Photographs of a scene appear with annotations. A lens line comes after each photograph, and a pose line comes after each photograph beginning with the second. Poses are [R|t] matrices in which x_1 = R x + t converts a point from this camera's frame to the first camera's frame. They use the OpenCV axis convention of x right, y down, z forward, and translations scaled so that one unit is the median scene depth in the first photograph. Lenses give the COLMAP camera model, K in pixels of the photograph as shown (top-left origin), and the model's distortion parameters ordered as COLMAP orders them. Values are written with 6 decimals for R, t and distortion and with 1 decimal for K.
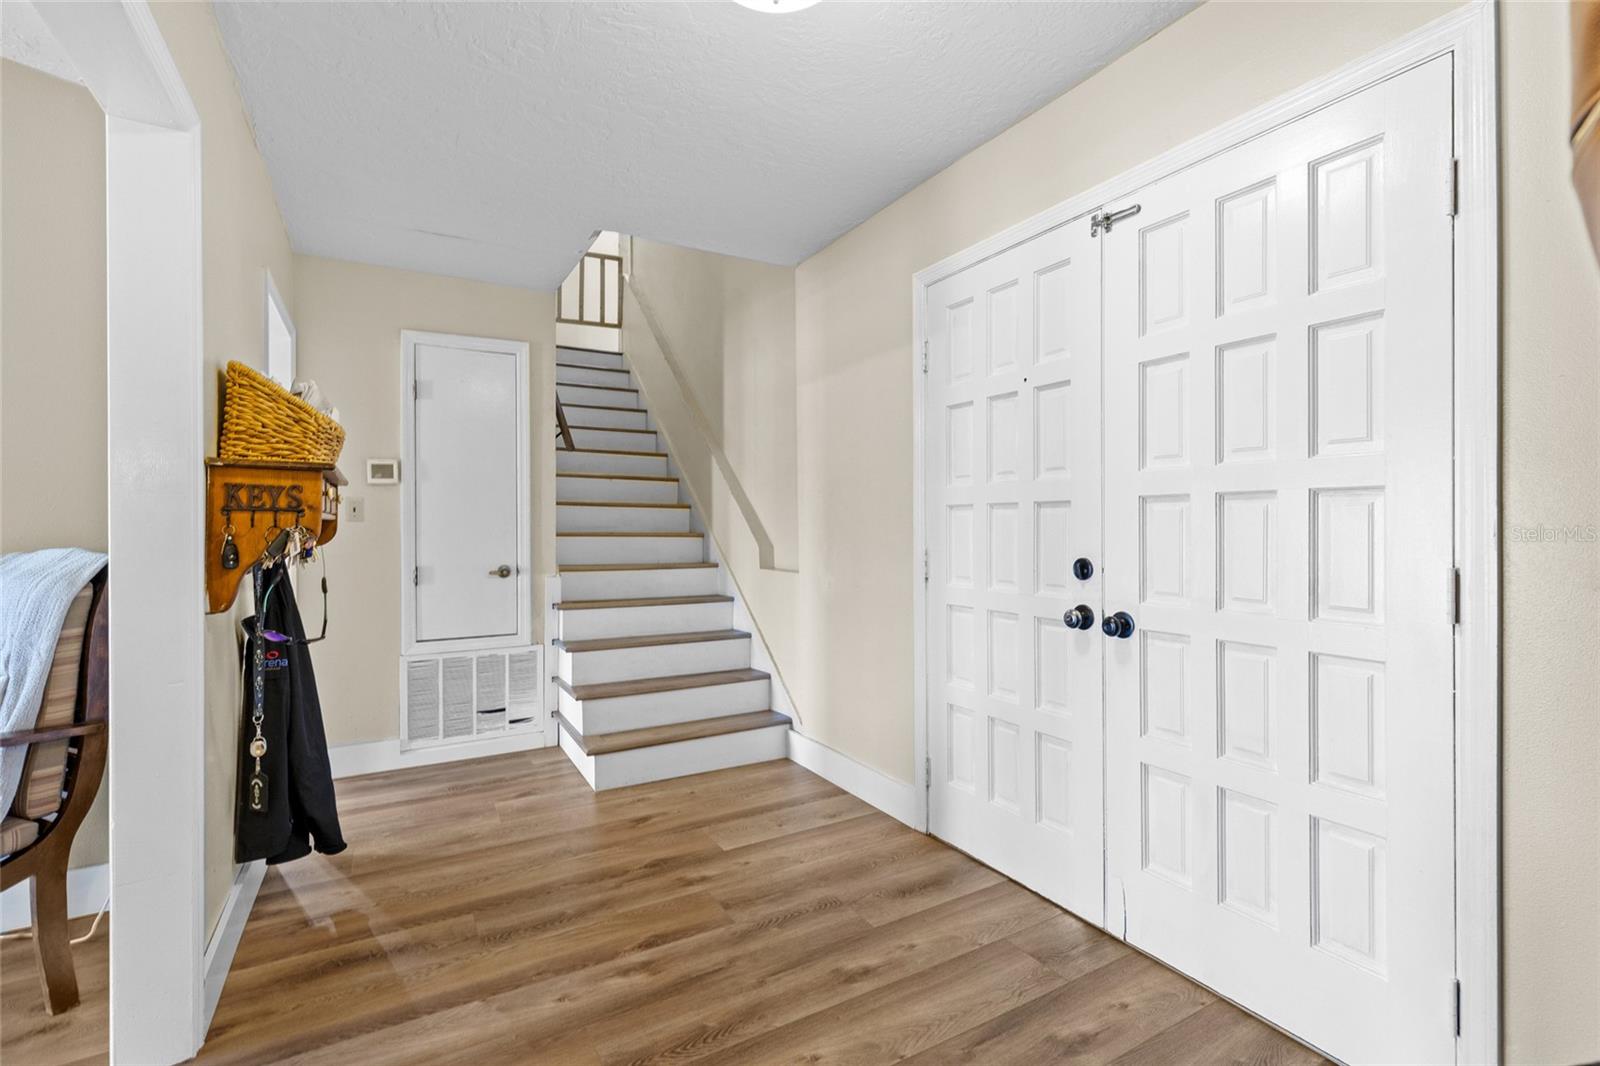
lens RADIAL K [[728.6, 0, 806.1], [0, 728.6, 526.0], [0, 0, 1]] dist [0.010317, -0.002373]
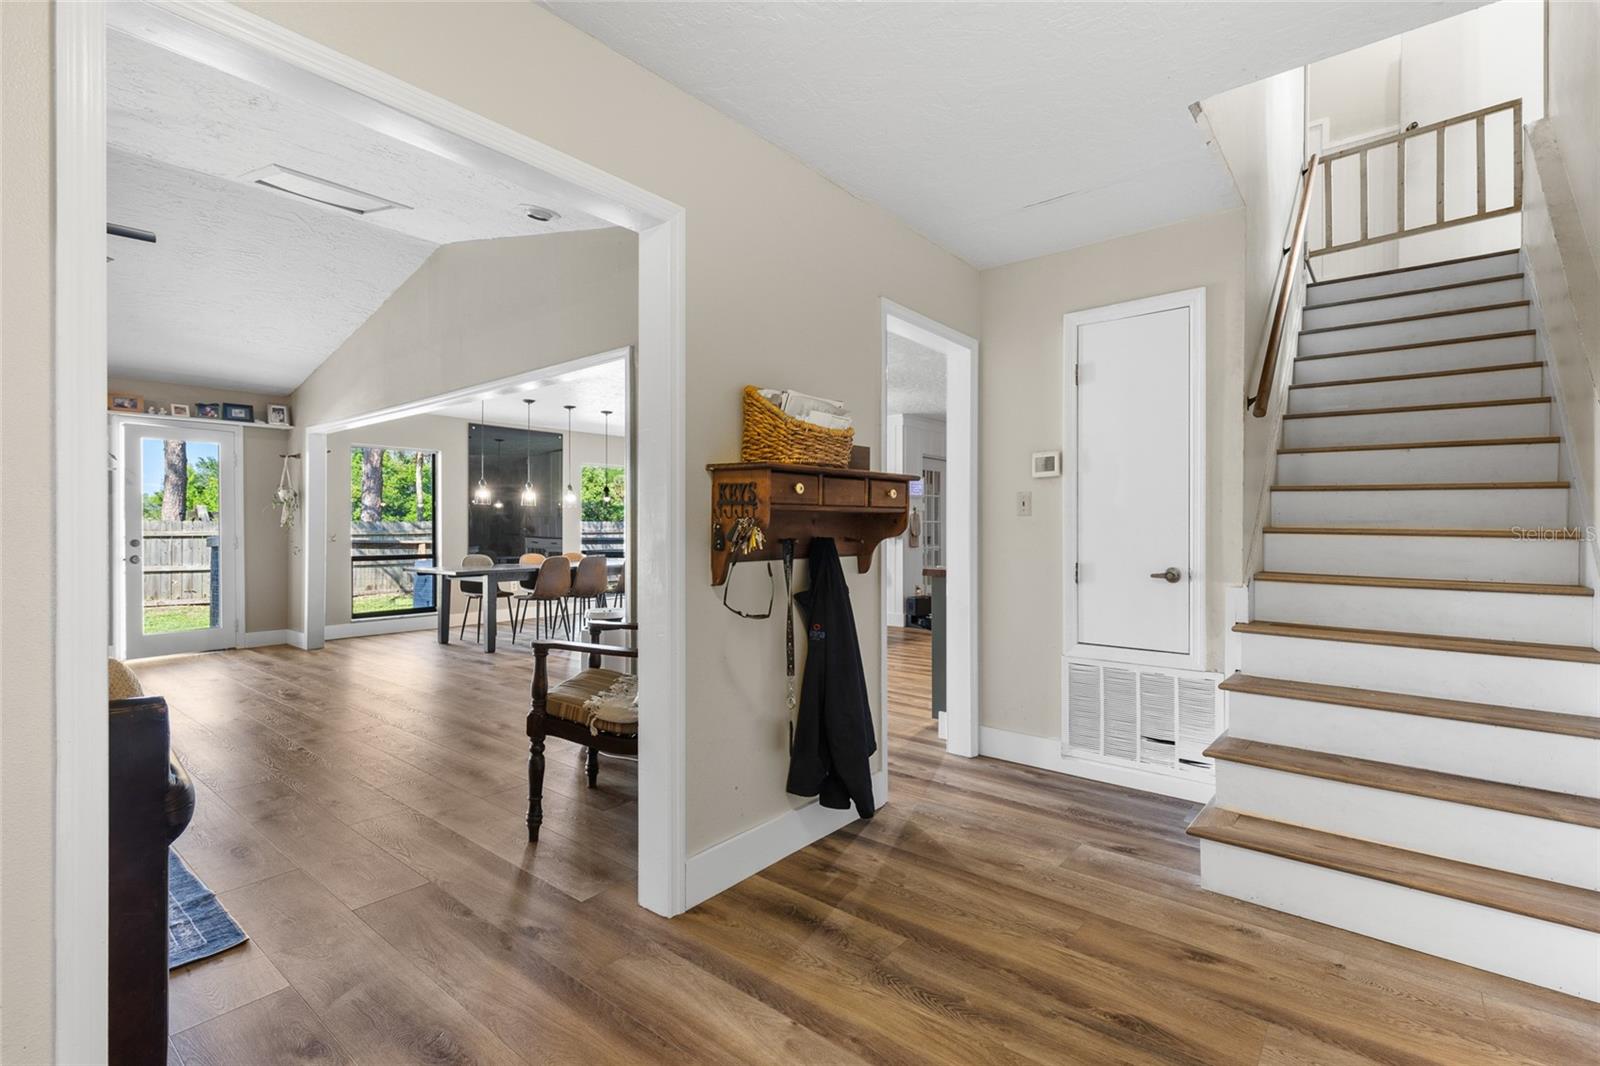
lens RADIAL K [[728.6, 0, 808.8], [0, 728.6, 527.5], [0, 0, 1]] dist [0.010317, -0.002373]
pose [[0.362603, 0.006244, -0.931923, 0.250990], [-0.001982, 0.999980, 0.005928, 0.005531], [0.931942, -0.000302, 0.362608, 0.394308]]
